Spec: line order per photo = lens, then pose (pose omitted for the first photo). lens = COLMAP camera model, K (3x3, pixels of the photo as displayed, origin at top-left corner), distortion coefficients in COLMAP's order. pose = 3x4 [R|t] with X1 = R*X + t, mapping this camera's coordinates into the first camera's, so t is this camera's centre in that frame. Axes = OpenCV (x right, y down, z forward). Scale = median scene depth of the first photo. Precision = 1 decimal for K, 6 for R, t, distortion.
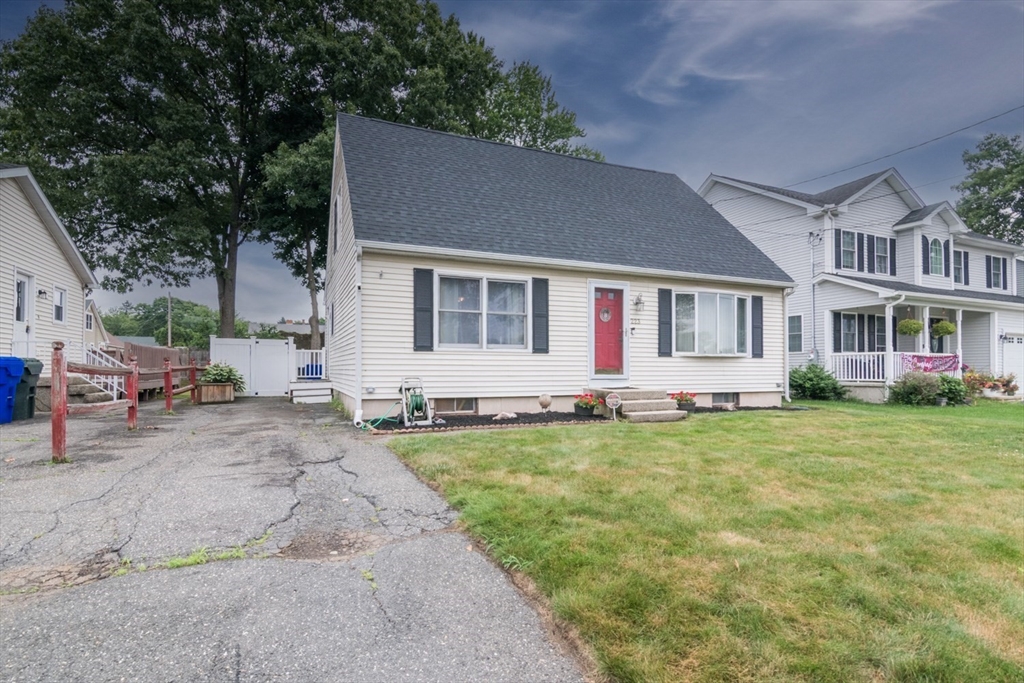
lens RADIAL K [[513.0, 0, 509.6], [0, 513.0, 367.0], [0, 0, 1]] dist [-0.005035, -0.001090]
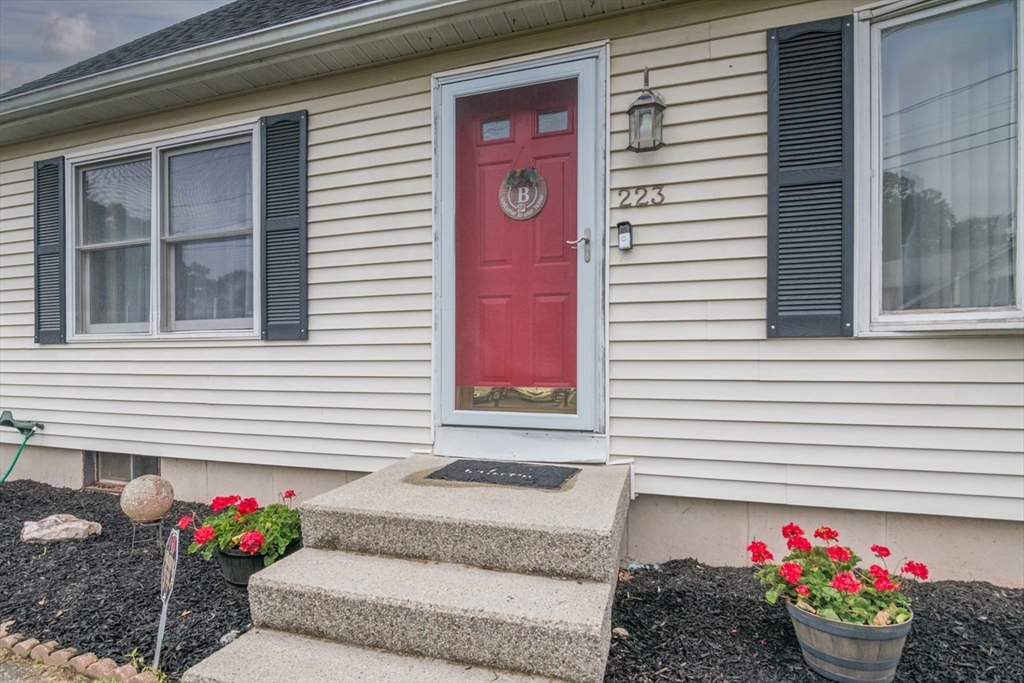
lens RADIAL K [[513.0, 0, 509.6], [0, 513.0, 367.0], [0, 0, 1]] dist [-0.005035, -0.001090]
pose [[0.754336, 0.005025, -0.656470, 0.370074], [0.007919, 0.999828, 0.016752, -0.012949], [0.656441, -0.017835, 0.754166, 0.798331]]
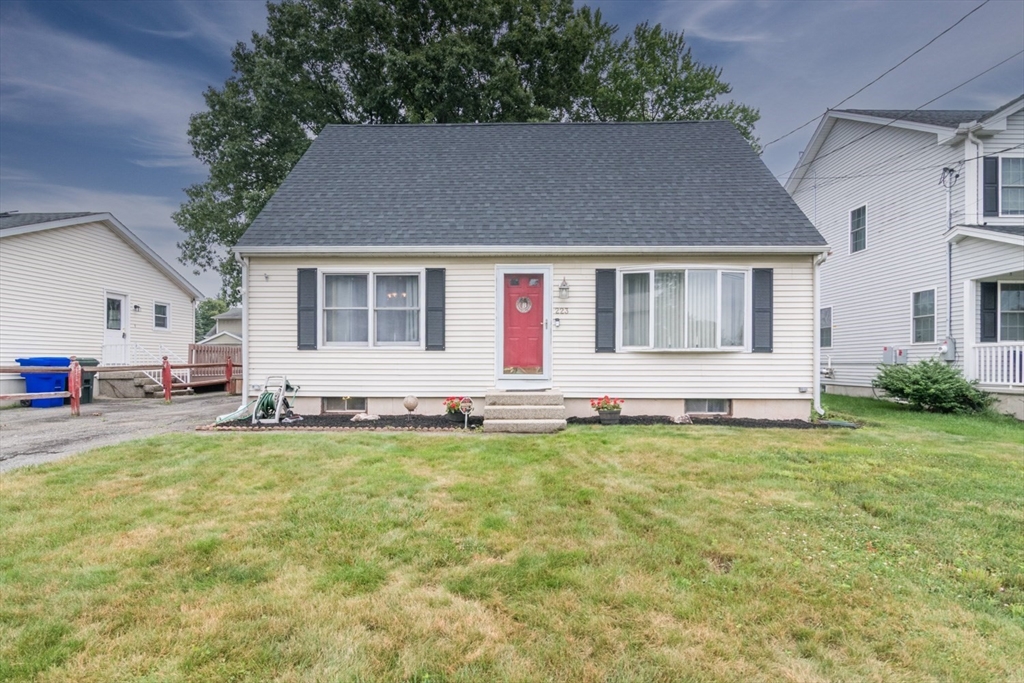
lens RADIAL K [[513.0, 0, 509.6], [0, 513.0, 367.0], [0, 0, 1]] dist [-0.005035, -0.001090]
pose [[0.912701, 0.004400, -0.408604, 0.526152], [0.001430, 0.999902, 0.013962, -0.009307], [0.408626, -0.013328, 0.912605, 0.206514]]
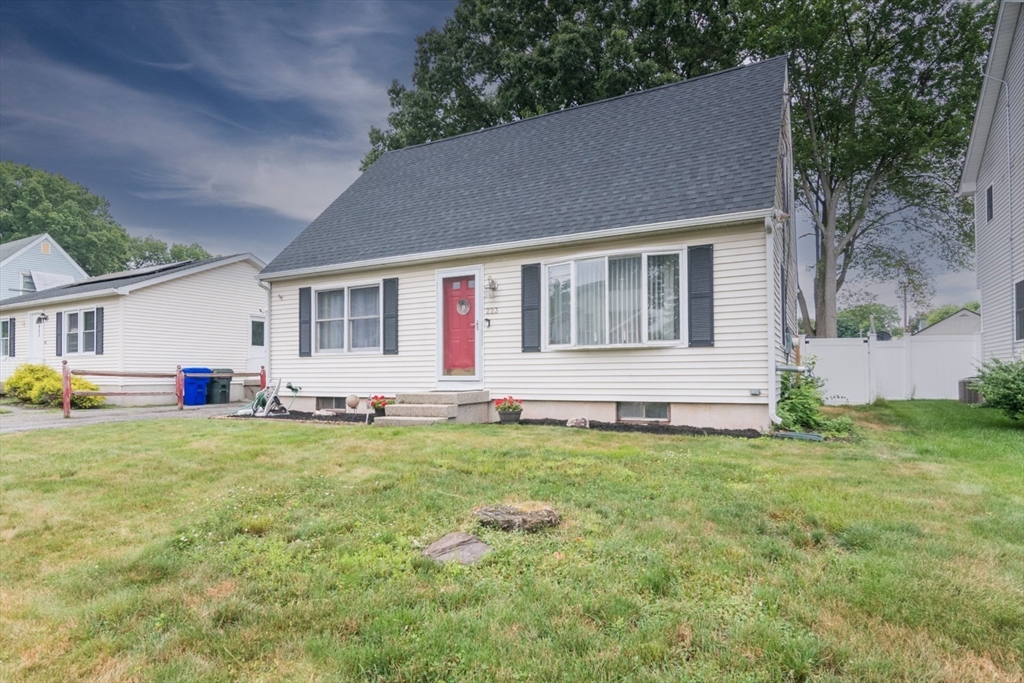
lens RADIAL K [[594.9, 0, 509.3], [0, 594.9, 367.0], [0, 0, 1]] dist [0.000132, 0.000002]
pose [[0.621674, -0.015110, -0.783130, 1.039858], [0.015807, 0.999852, -0.006743, 0.008367], [0.783117, -0.008187, 0.621821, 0.441647]]
